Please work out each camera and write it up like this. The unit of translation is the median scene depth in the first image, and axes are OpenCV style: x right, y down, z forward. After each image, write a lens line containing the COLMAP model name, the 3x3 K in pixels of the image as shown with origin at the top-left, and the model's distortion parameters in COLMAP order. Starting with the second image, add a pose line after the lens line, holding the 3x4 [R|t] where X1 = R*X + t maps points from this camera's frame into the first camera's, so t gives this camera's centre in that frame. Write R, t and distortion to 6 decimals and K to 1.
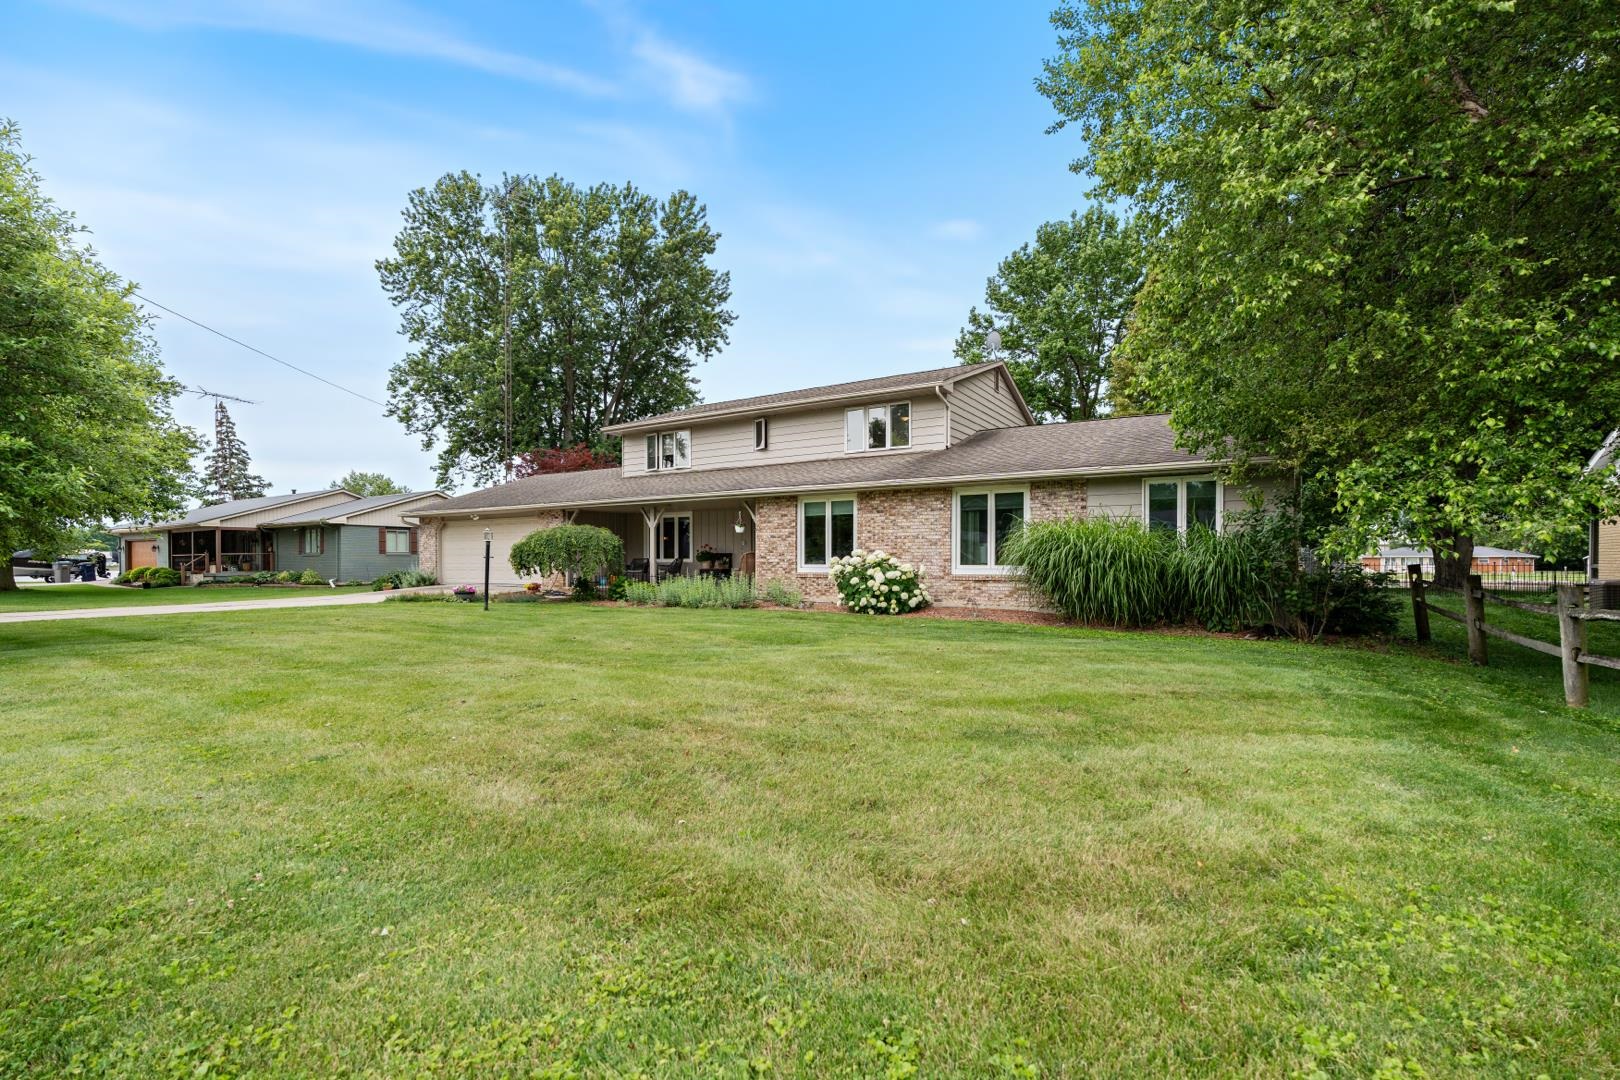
lens RADIAL K [[723.5, 0, 810.0], [0, 723.5, 540.0], [0, 0, 1]] dist [0.001368, 0.000367]
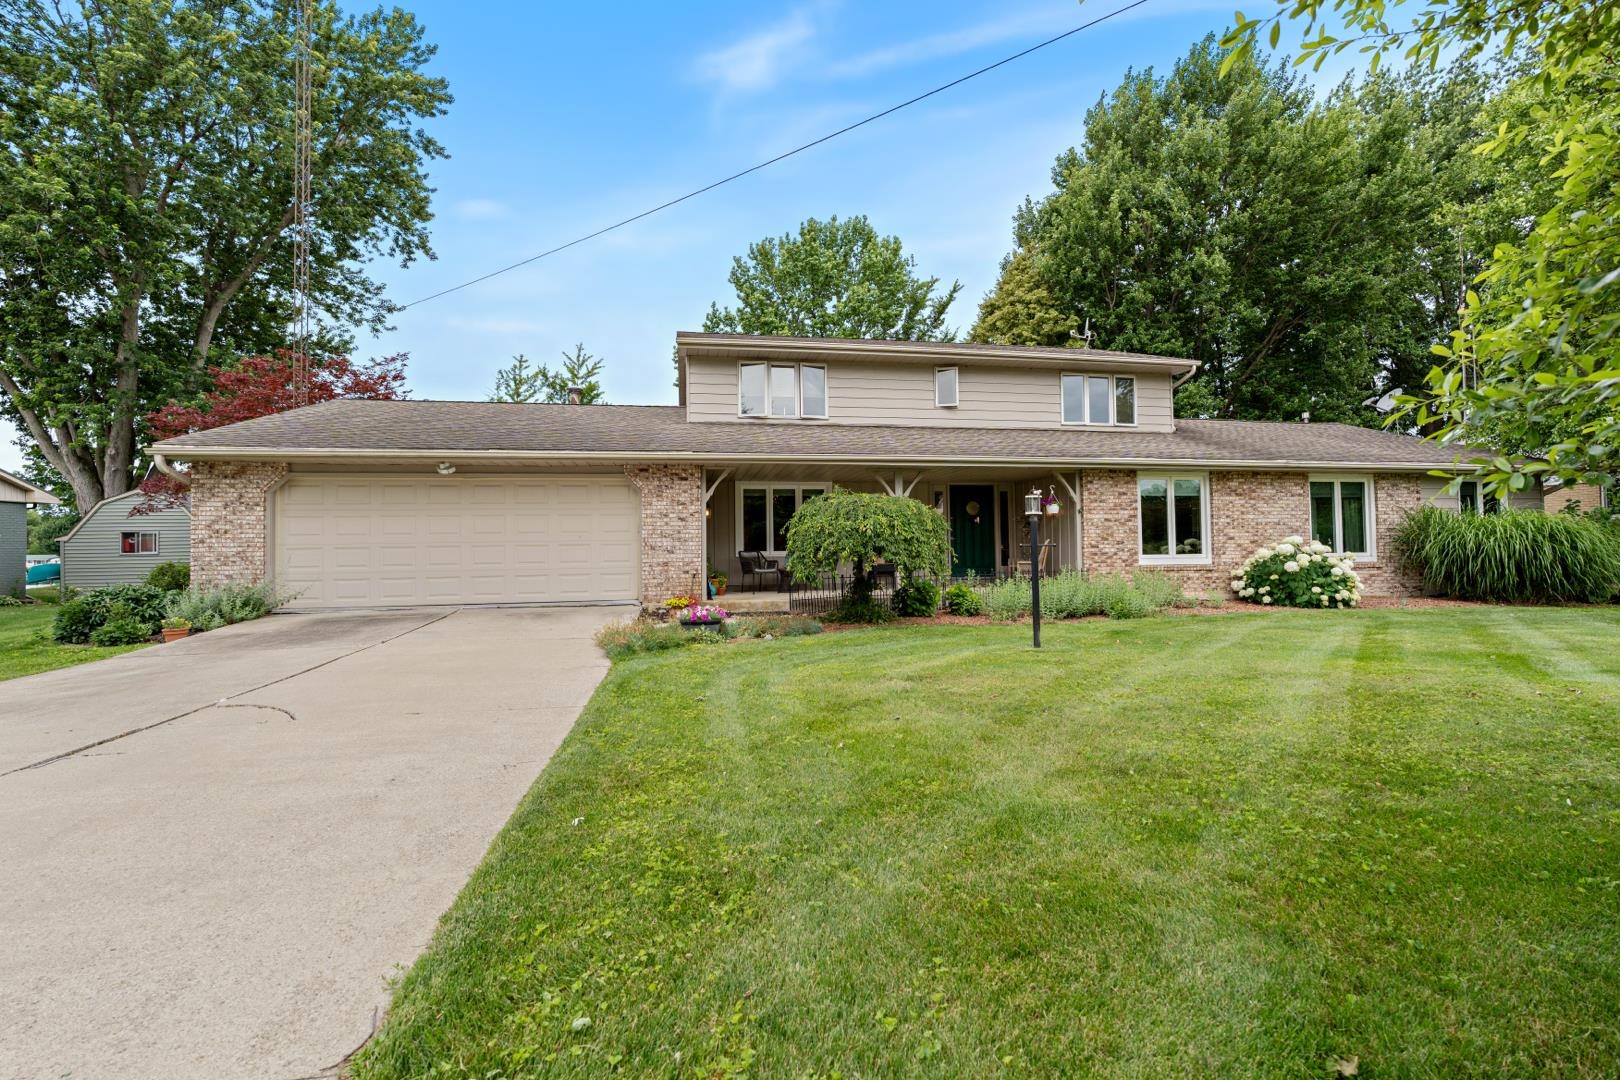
lens RADIAL K [[723.5, 0, 810.0], [0, 723.5, 540.0], [0, 0, 1]] dist [0.001368, 0.000367]
pose [[0.735955, 0.005135, 0.677011, -0.858322], [-0.009422, 0.999952, 0.002657, 0.018809], [-0.676965, -0.008334, 0.735968, 0.667684]]
